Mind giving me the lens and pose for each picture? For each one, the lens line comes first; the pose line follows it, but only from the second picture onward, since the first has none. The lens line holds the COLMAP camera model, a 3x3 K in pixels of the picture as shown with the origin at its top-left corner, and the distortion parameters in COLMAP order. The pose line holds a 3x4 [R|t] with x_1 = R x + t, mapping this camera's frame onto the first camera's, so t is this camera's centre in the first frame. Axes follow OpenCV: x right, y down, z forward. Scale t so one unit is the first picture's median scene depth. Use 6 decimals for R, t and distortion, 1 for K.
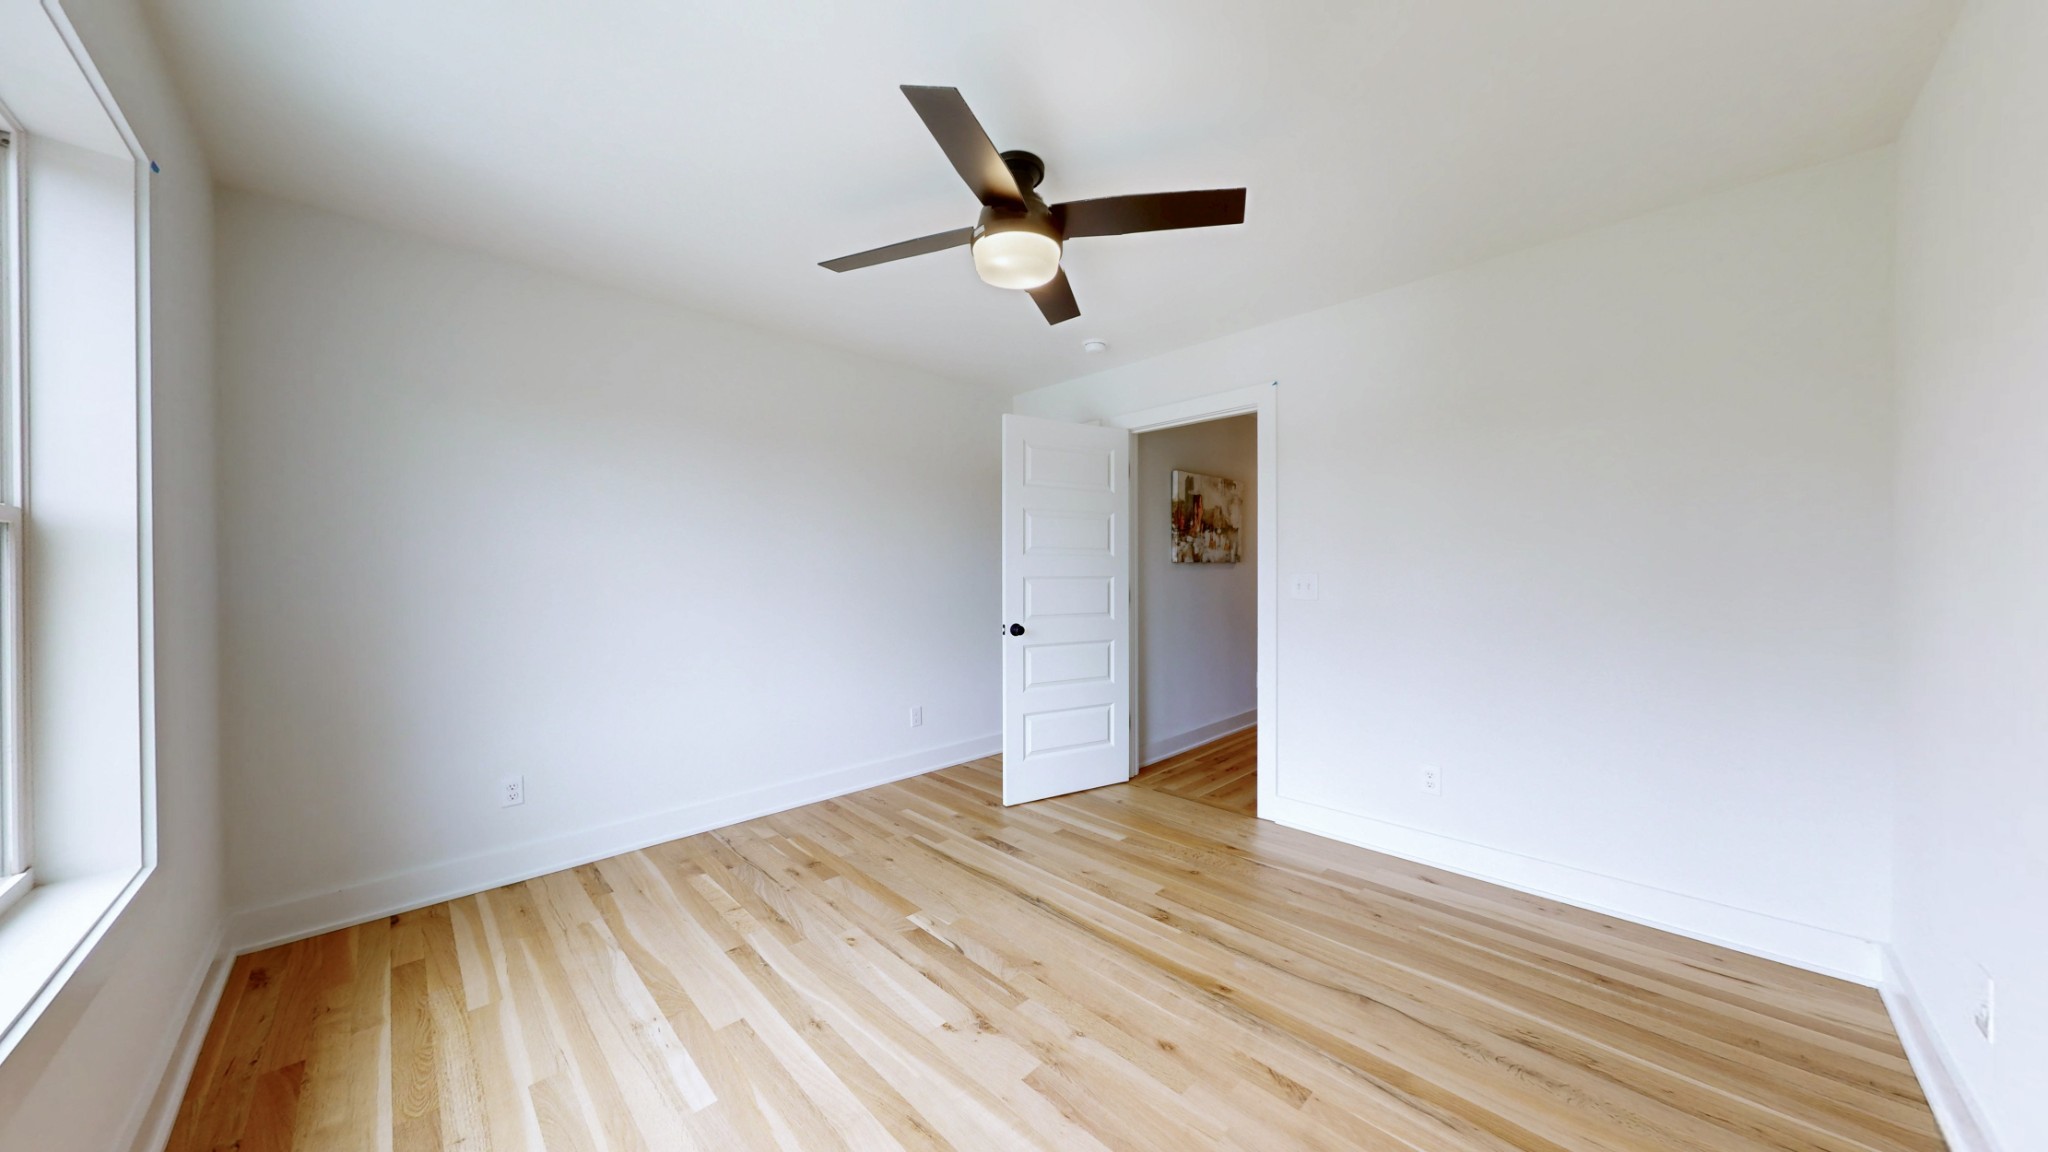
lens RADIAL K [[655.8, 0, 1024.0], [0, 655.8, 576.0], [0, 0, 1]] dist [0.000050, 0.000005]
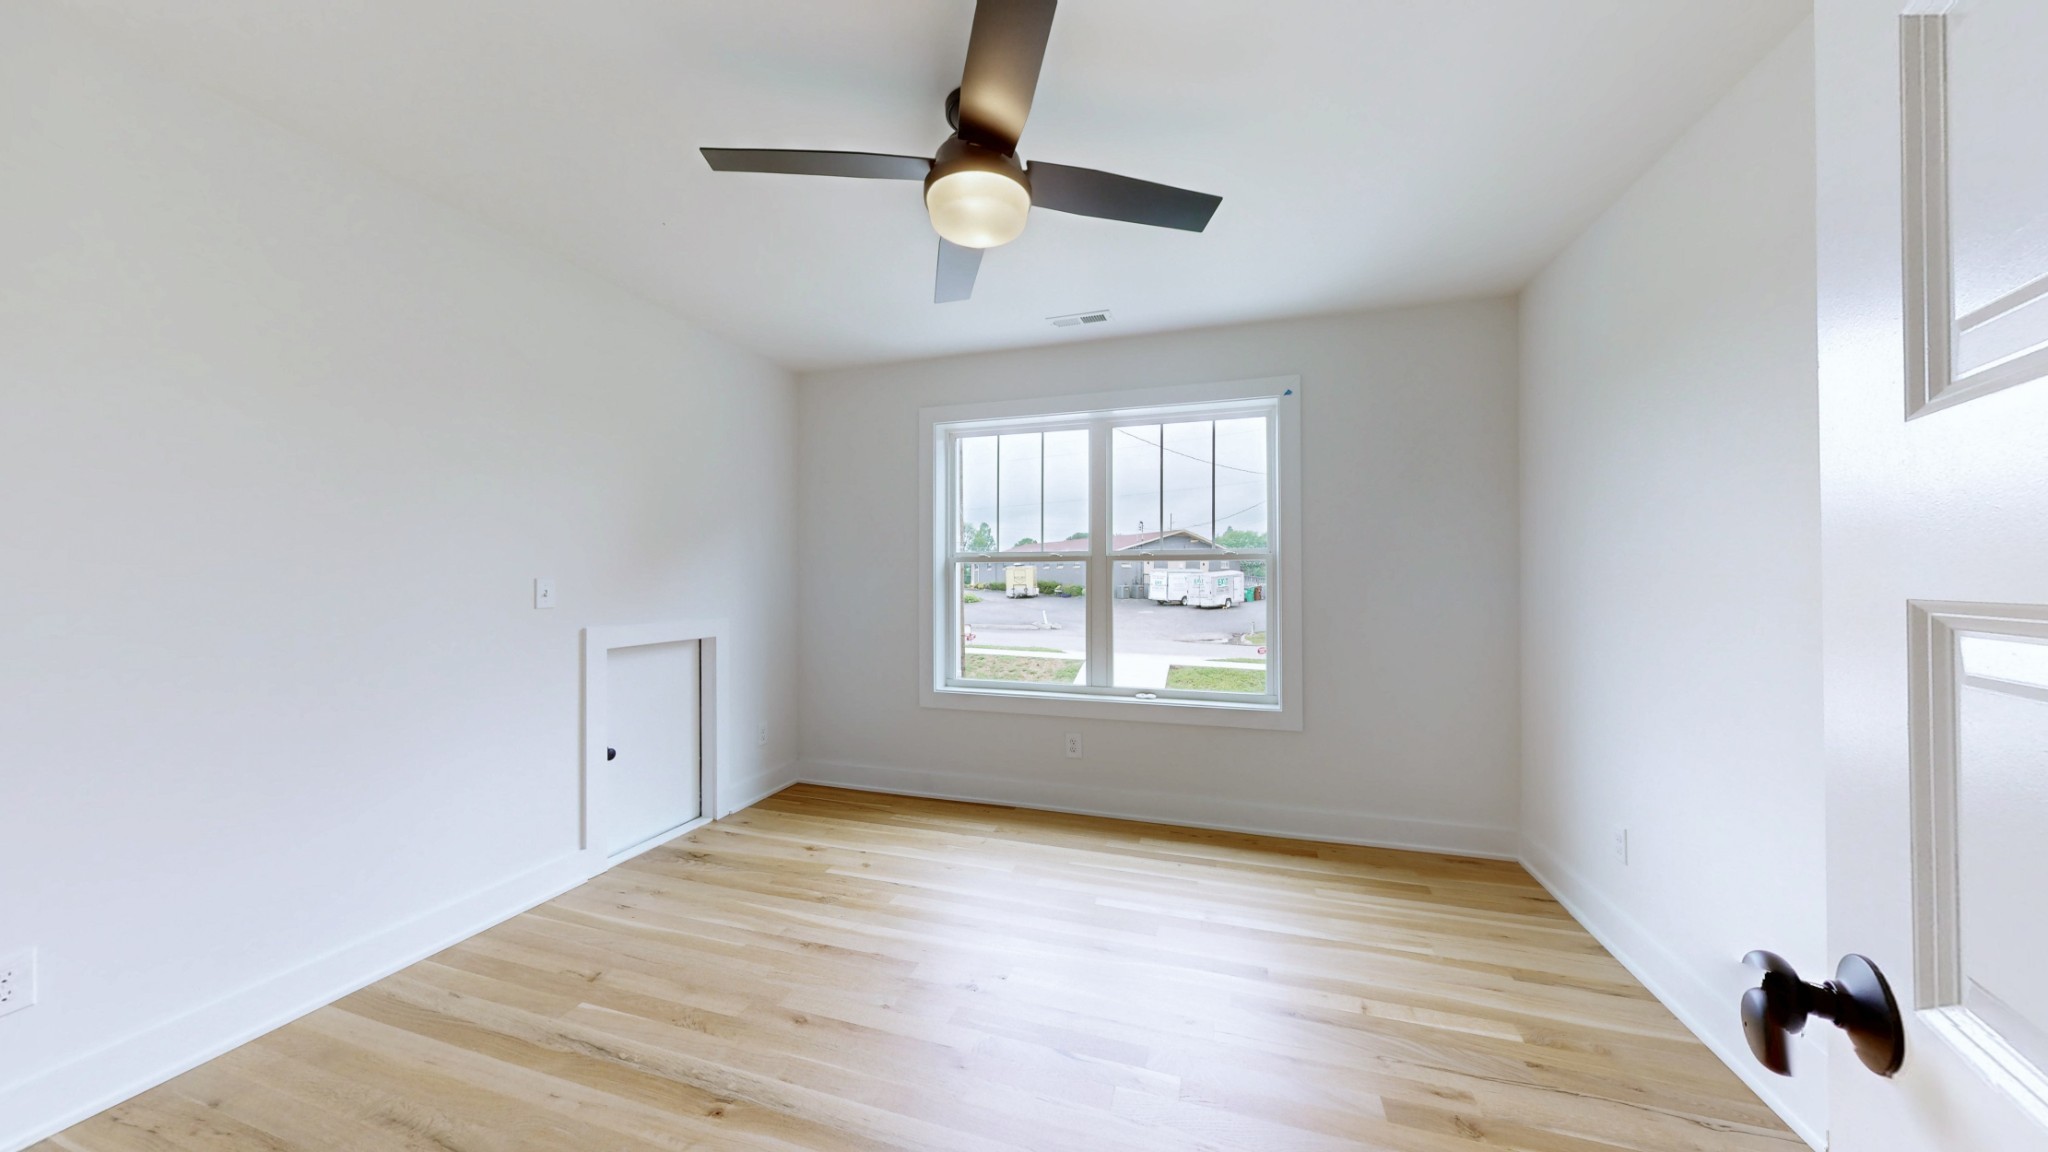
lens RADIAL K [[815.4, 0, 1024.0], [0, 815.4, 576.0], [0, 0, 1]] dist [-0.000093, -0.000006]
pose [[-0.910996, 0.001011, -0.412414, 0.337305], [0.003340, 0.999982, -0.004926, 0.007336], [0.412402, -0.005865, -0.910983, 1.842339]]
